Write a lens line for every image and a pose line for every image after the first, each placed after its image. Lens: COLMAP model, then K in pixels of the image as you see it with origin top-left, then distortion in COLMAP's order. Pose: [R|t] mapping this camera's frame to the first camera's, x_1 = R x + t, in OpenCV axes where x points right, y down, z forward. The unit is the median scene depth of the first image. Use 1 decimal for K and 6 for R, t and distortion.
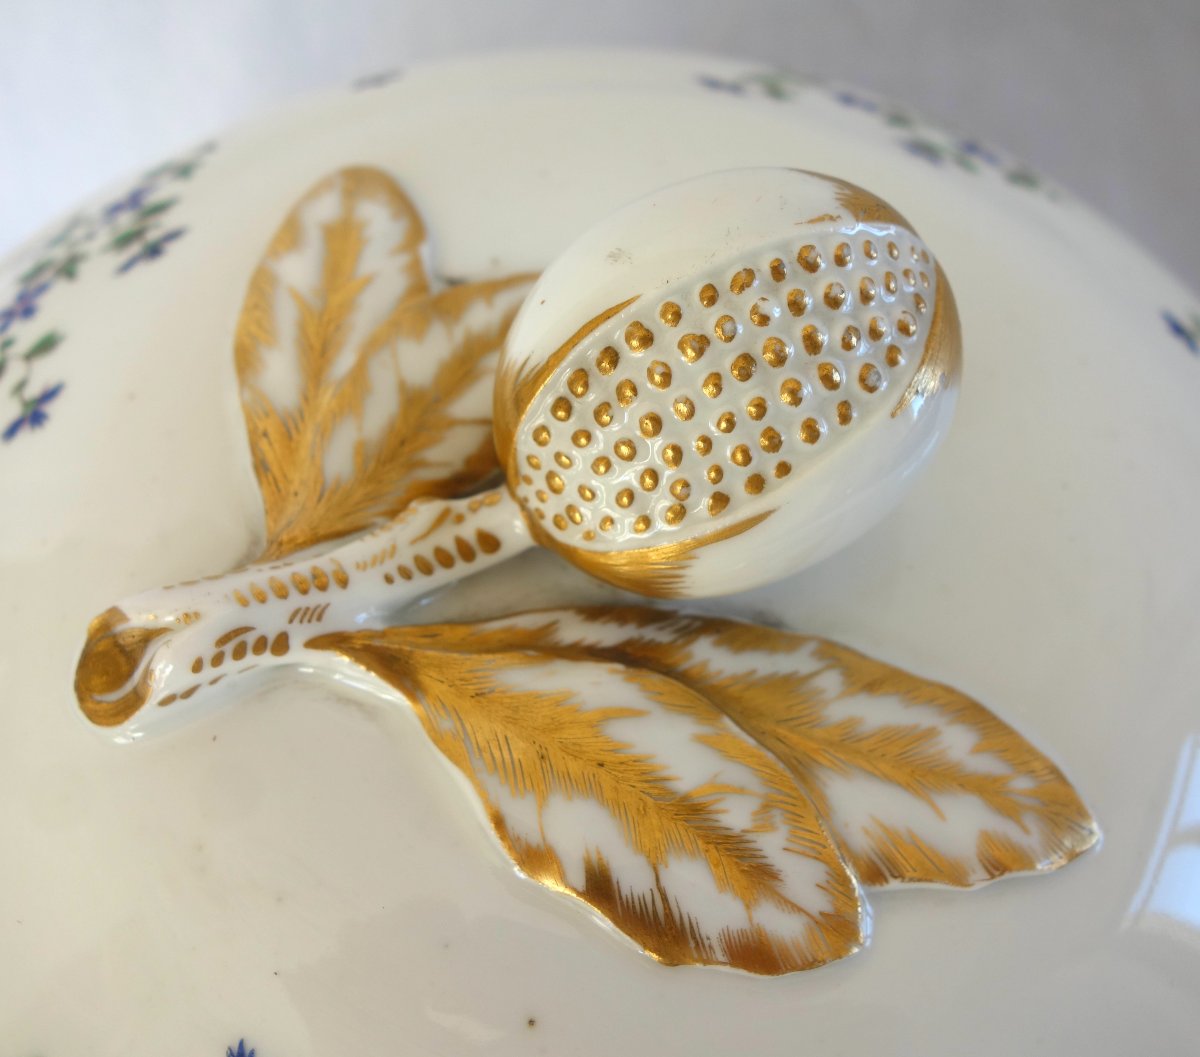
lens RADIAL K [[1282.1, 0, 600.0], [0, 1282.1, 528.5], [0, 0, 1]] dist [0.004674, -0.005300]
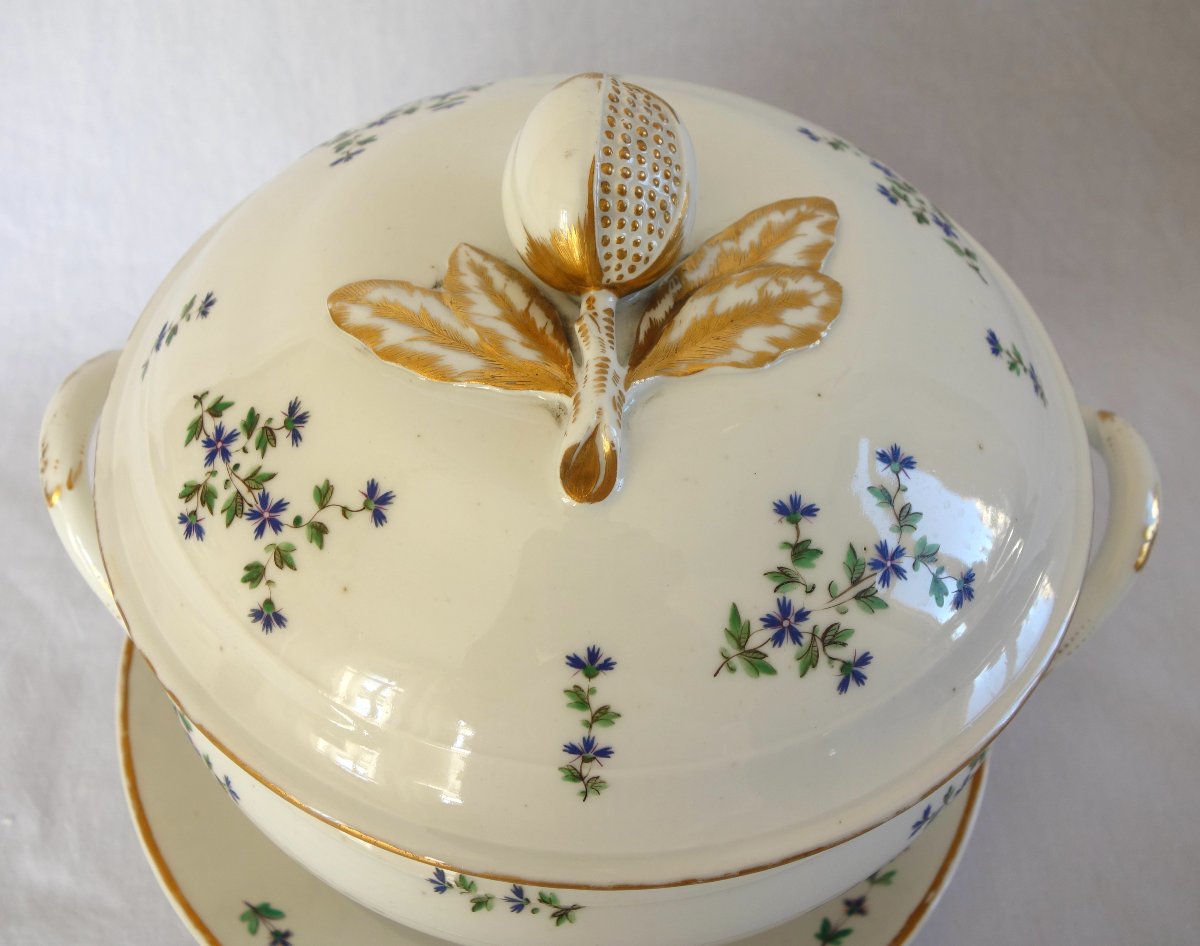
lens RADIAL K [[1173.1, 0, 600.0], [0, 1173.1, 473.0], [0, 0, 1]] dist [-0.005673, -0.002407]
pose [[0.455159, -0.762432, 0.459922, -1.154016], [0.780923, 0.589967, 0.205177, -0.234429], [-0.427772, 0.265776, 0.863929, -0.528170]]
